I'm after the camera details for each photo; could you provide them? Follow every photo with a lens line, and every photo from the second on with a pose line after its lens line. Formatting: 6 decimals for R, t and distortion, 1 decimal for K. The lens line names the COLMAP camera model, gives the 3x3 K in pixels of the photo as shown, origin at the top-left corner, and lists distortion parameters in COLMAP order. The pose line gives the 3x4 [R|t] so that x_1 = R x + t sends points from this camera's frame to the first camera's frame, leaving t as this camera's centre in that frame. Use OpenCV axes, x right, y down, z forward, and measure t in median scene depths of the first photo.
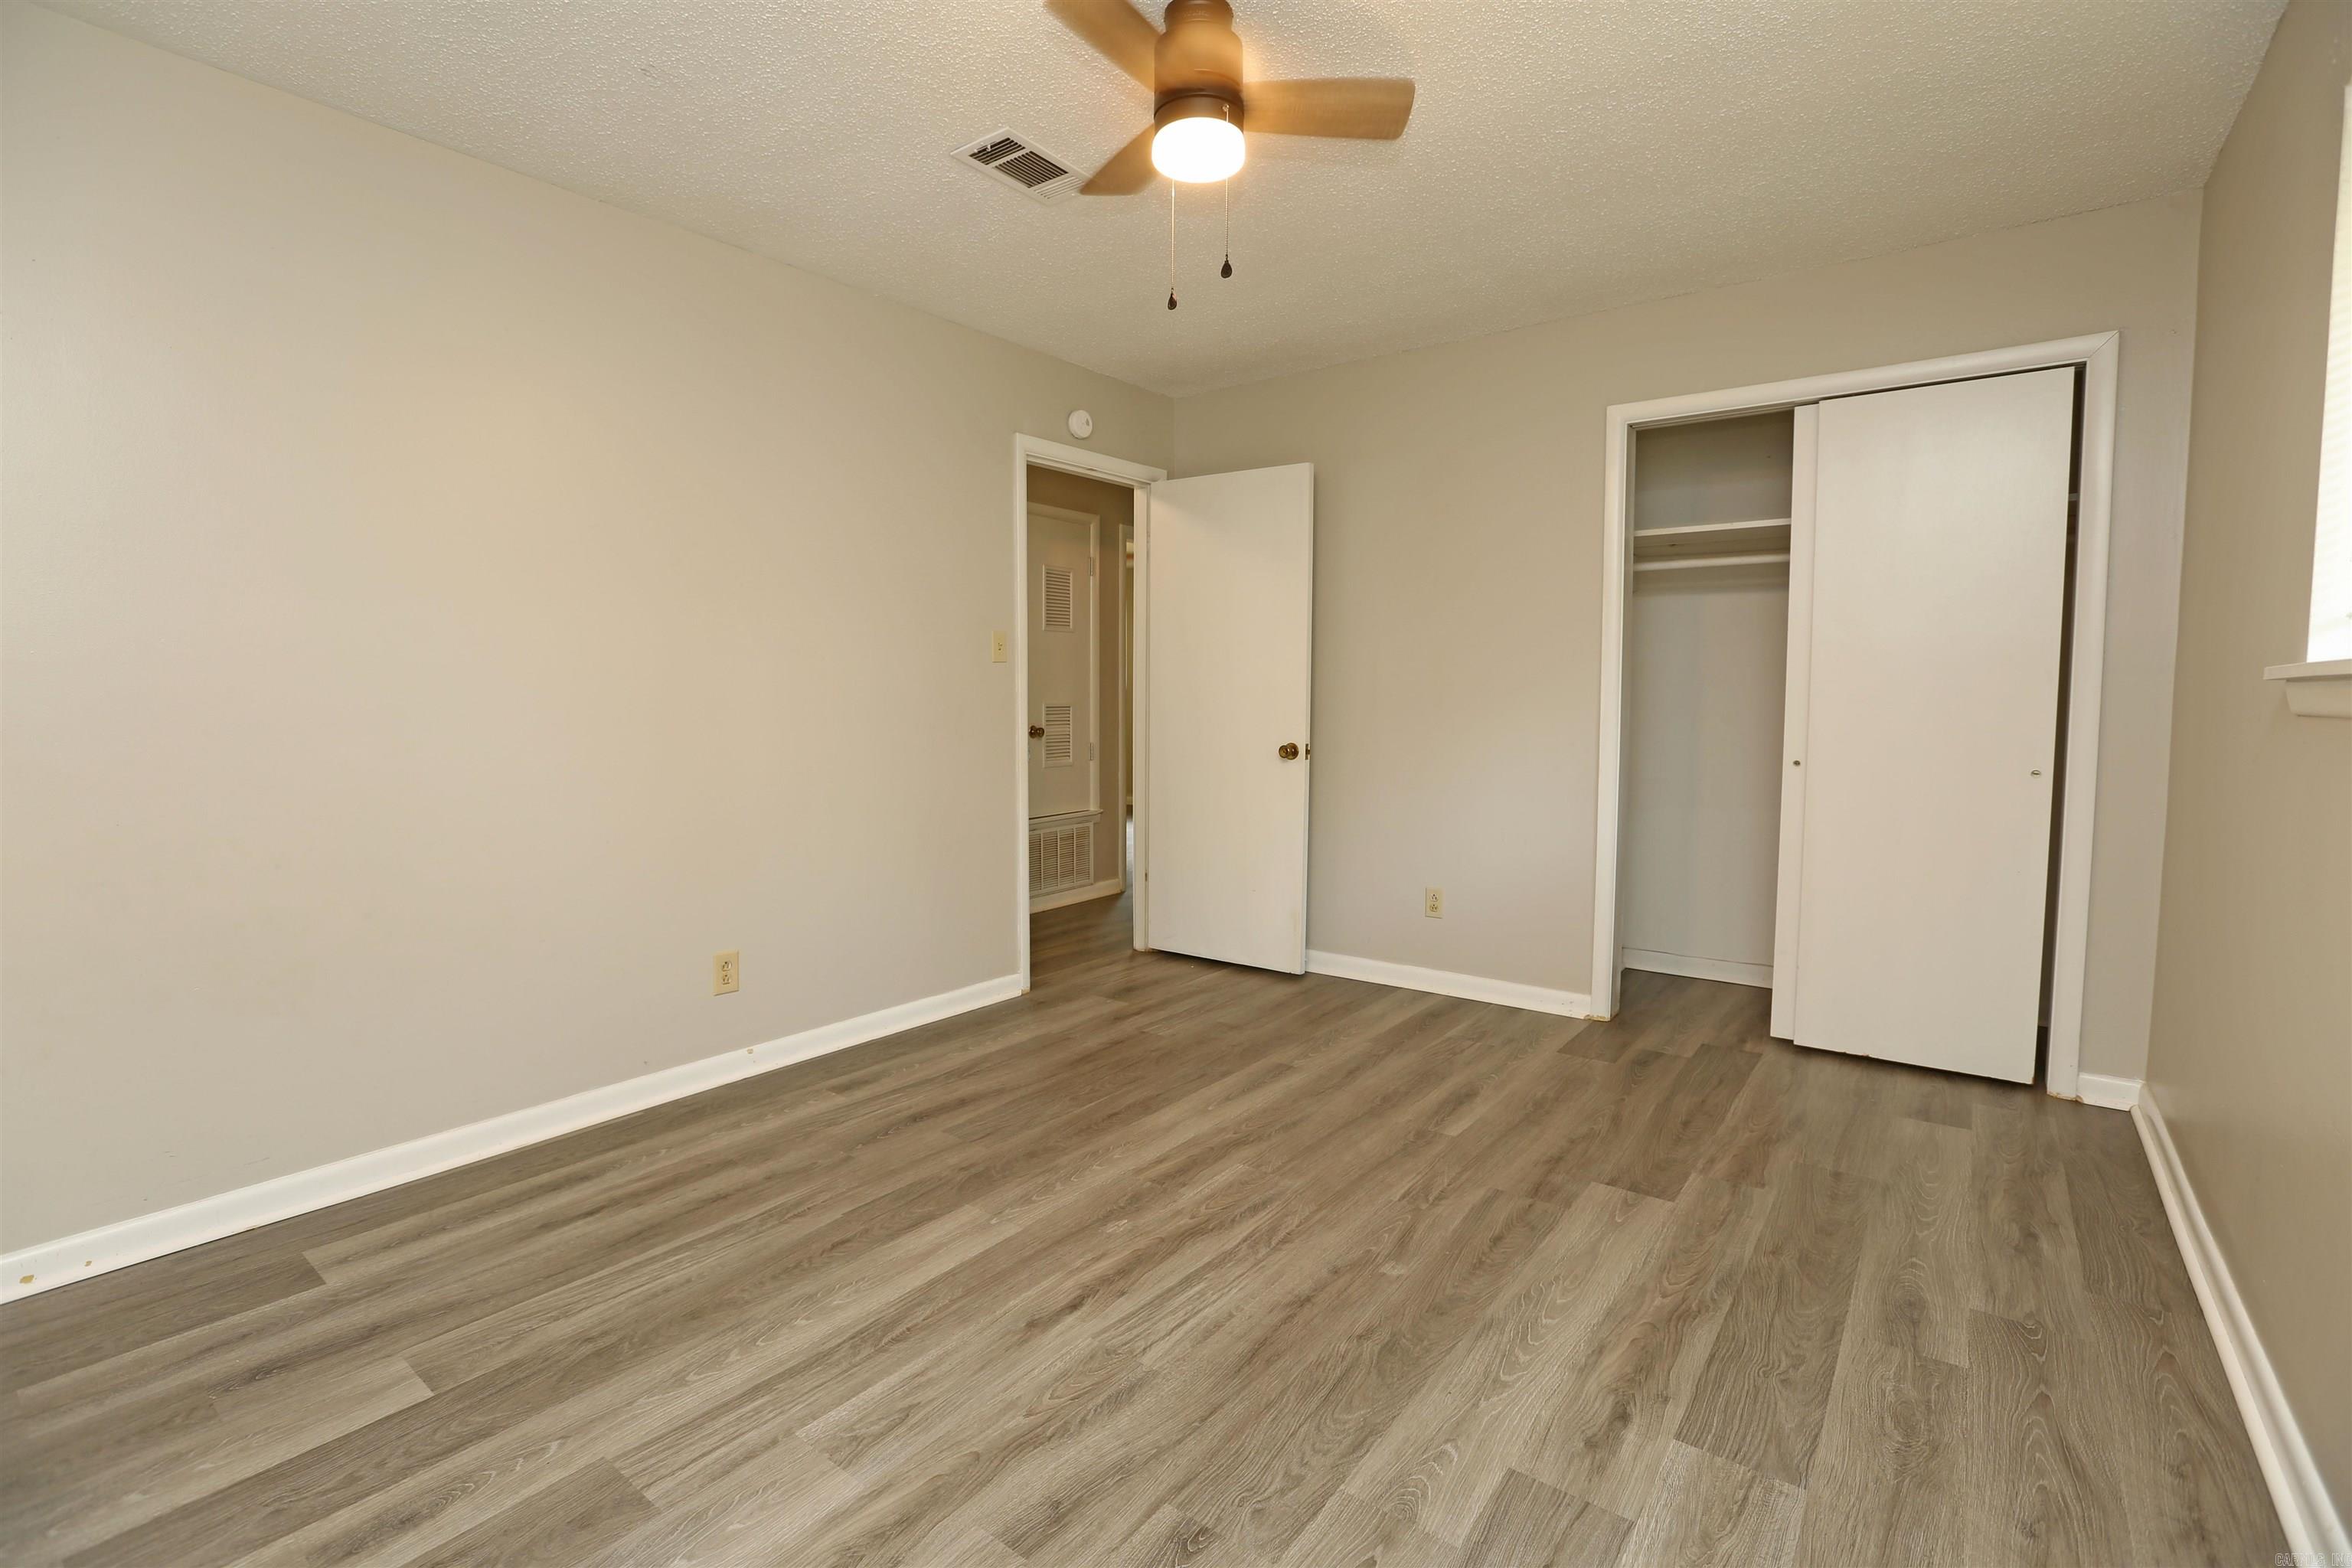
lens RADIAL K [[1065.6, 0, 1172.9], [0, 1065.6, 768.7], [0, 0, 1]] dist [-0.059283, 0.023332]
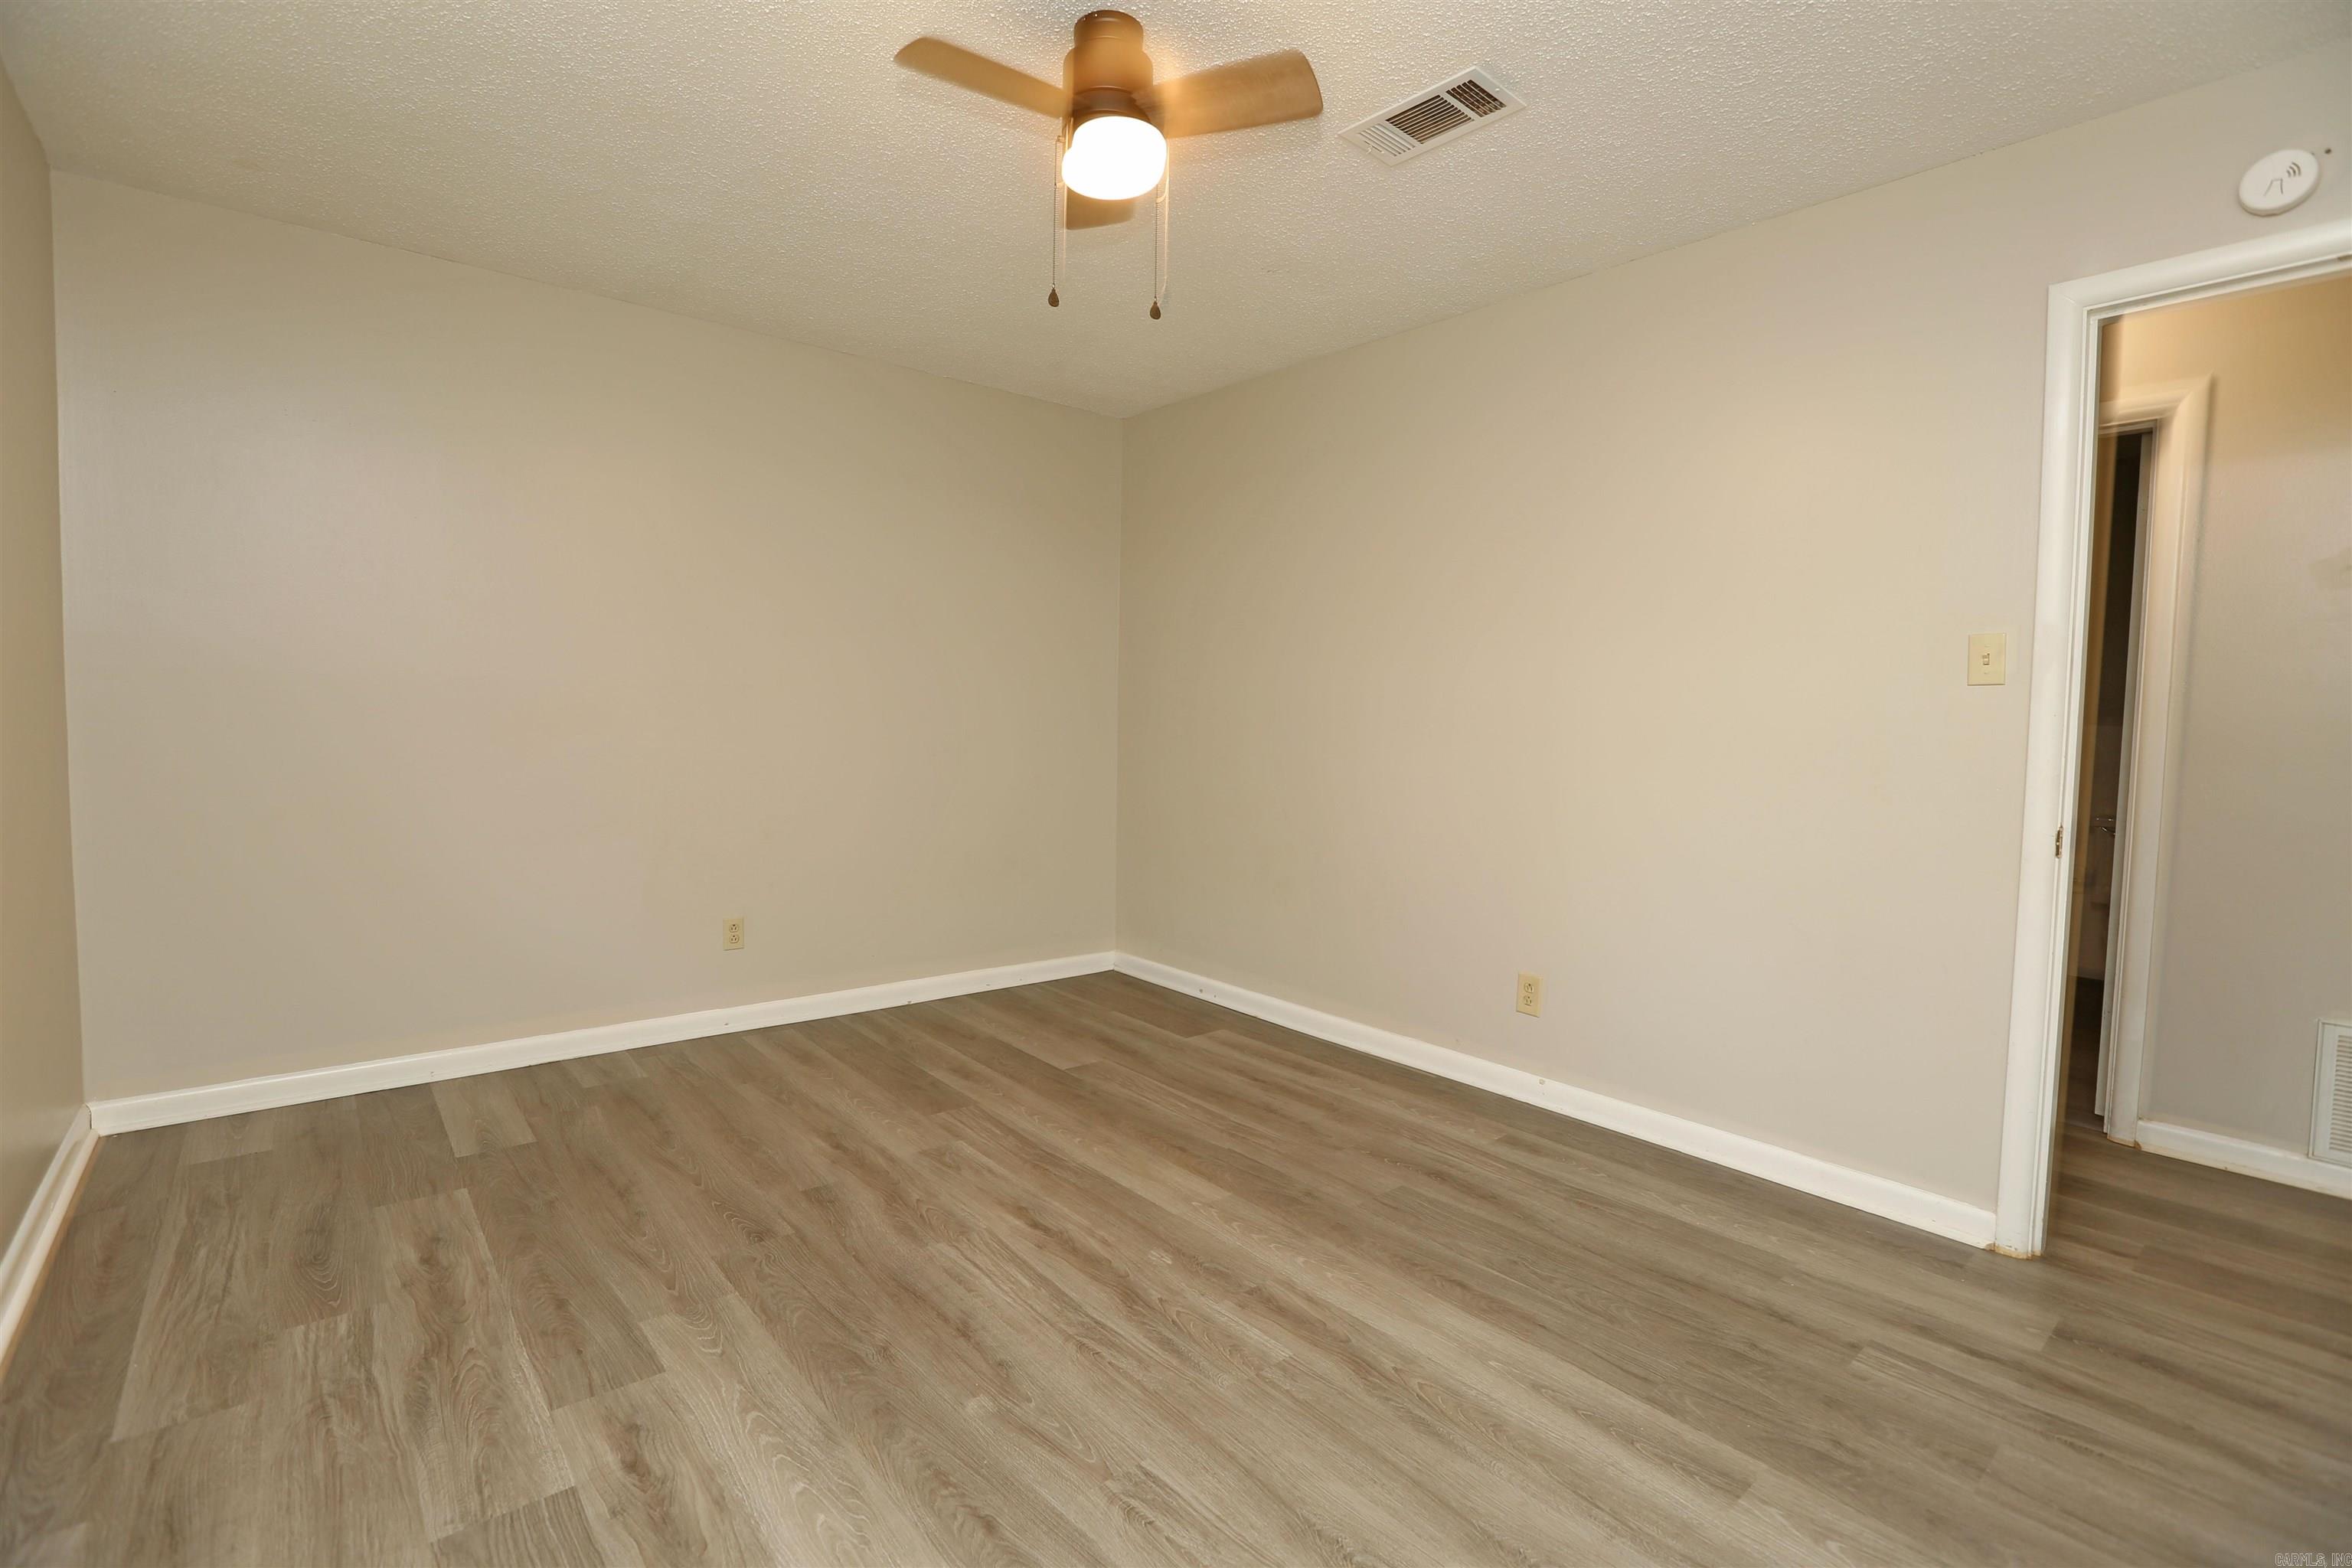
lens RADIAL K [[1071.8, 0, 1167.6], [0, 1071.8, 704.5], [0, 0, 1]] dist [-0.045603, 0.015030]
pose [[-0.217564, -0.010110, -0.975994, 0.905835], [-0.086006, 0.996255, 0.008853, -0.089908], [0.972249, 0.085867, -0.217619, 1.159555]]
